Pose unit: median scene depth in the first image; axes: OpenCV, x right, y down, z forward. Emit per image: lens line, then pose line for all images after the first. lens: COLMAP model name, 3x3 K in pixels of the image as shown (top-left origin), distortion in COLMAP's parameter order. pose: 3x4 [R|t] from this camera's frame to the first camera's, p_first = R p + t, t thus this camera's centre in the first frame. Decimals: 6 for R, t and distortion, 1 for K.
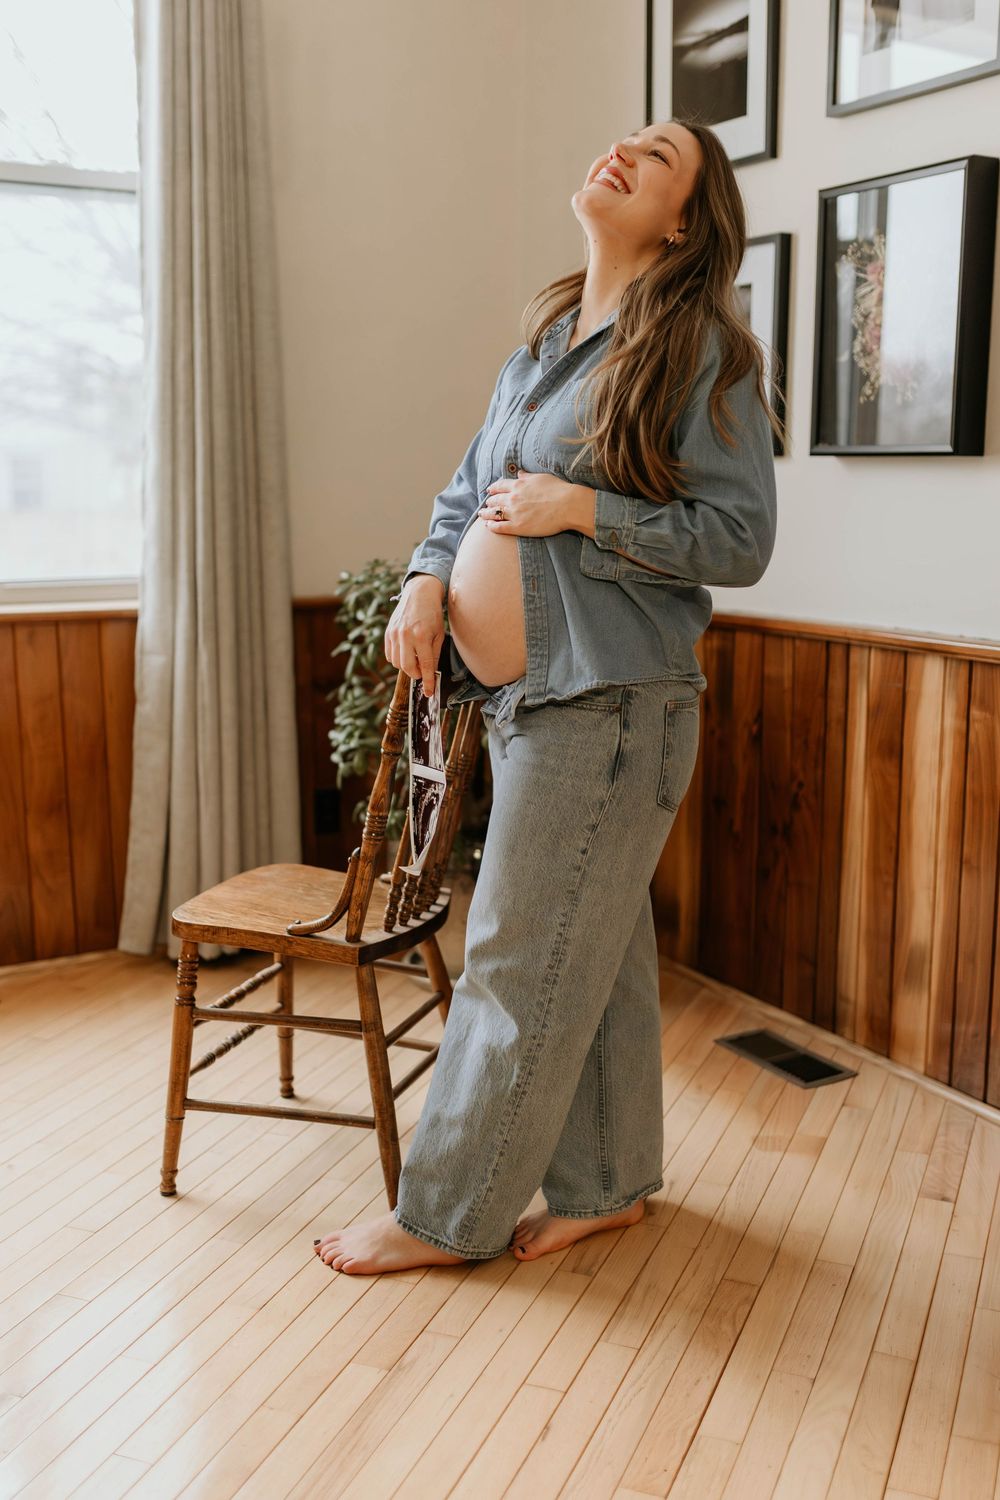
lens RADIAL K [[1777.8, 0, 499.7], [0, 1777.8, 749.0], [0, 0, 1]] dist [0.036340, 0.000000]
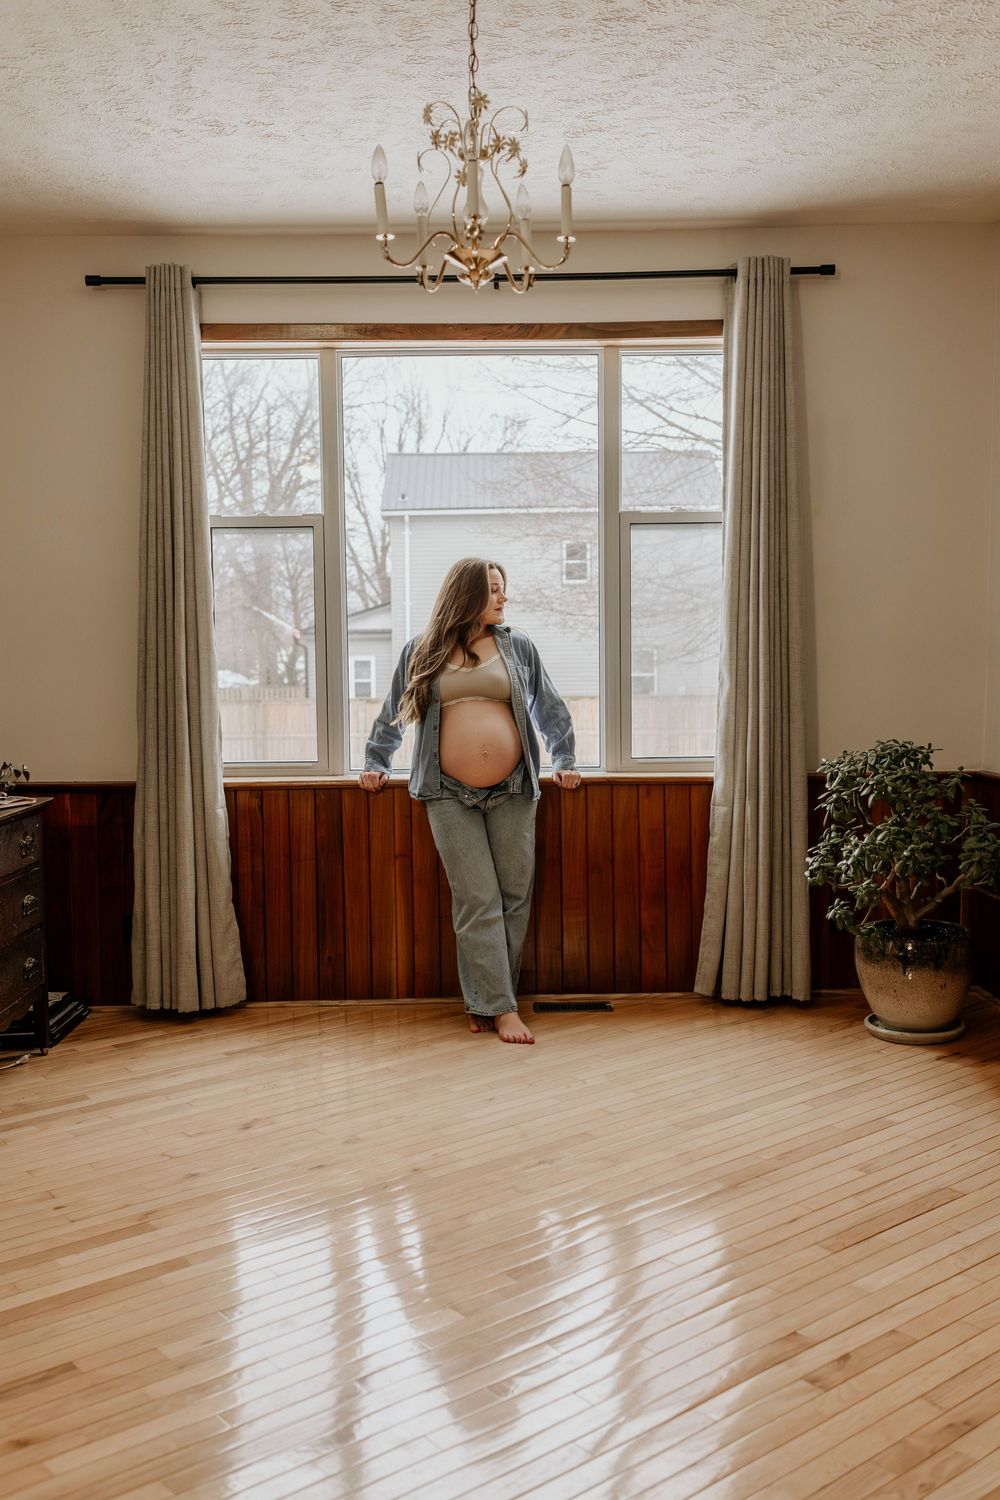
lens RADIAL K [[1777.8, 0, 499.5], [0, 1777.8, 749.9], [0, 0, 1]] dist [0.036340, 0.000000]
pose [[0.891833, 0.026745, -0.451574, 0.348838], [-0.067040, 0.995042, -0.073469, 0.027469], [0.447370, 0.095796, 0.889204, -0.513553]]
